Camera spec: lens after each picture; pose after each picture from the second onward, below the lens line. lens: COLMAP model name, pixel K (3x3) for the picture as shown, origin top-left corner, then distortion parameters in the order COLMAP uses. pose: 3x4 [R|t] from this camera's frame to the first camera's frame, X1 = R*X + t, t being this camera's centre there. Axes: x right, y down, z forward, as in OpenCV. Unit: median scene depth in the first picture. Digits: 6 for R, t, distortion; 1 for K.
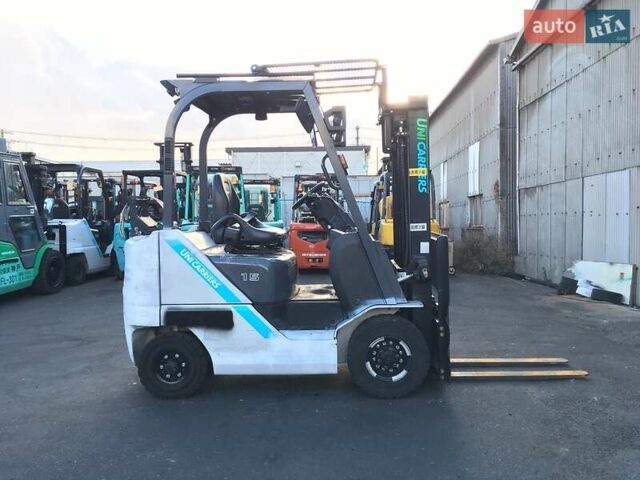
lens RADIAL K [[551.3, 0, 322.8], [0, 551.3, 241.0], [0, 0, 1]] dist [0.068120, -0.078259]
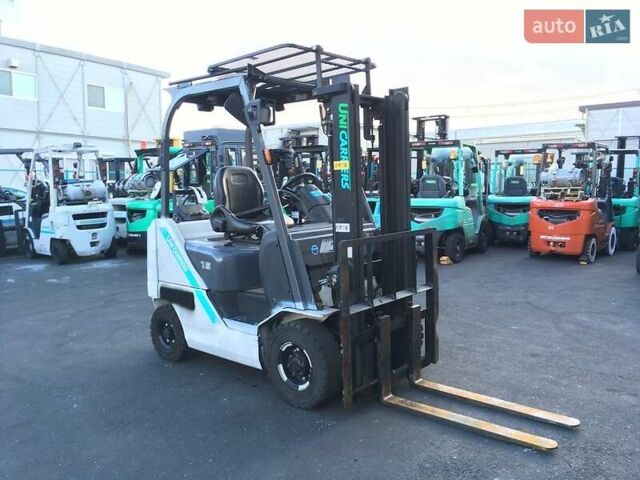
lens RADIAL K [[551.3, 0, 323.0], [0, 551.3, 241.3], [0, 0, 1]] dist [0.068120, -0.078259]
pose [[0.770810, 0.071696, -0.633018, 0.720646], [-0.029588, 0.996604, 0.076847, -0.071283], [0.636378, -0.040505, 0.770313, 0.302932]]
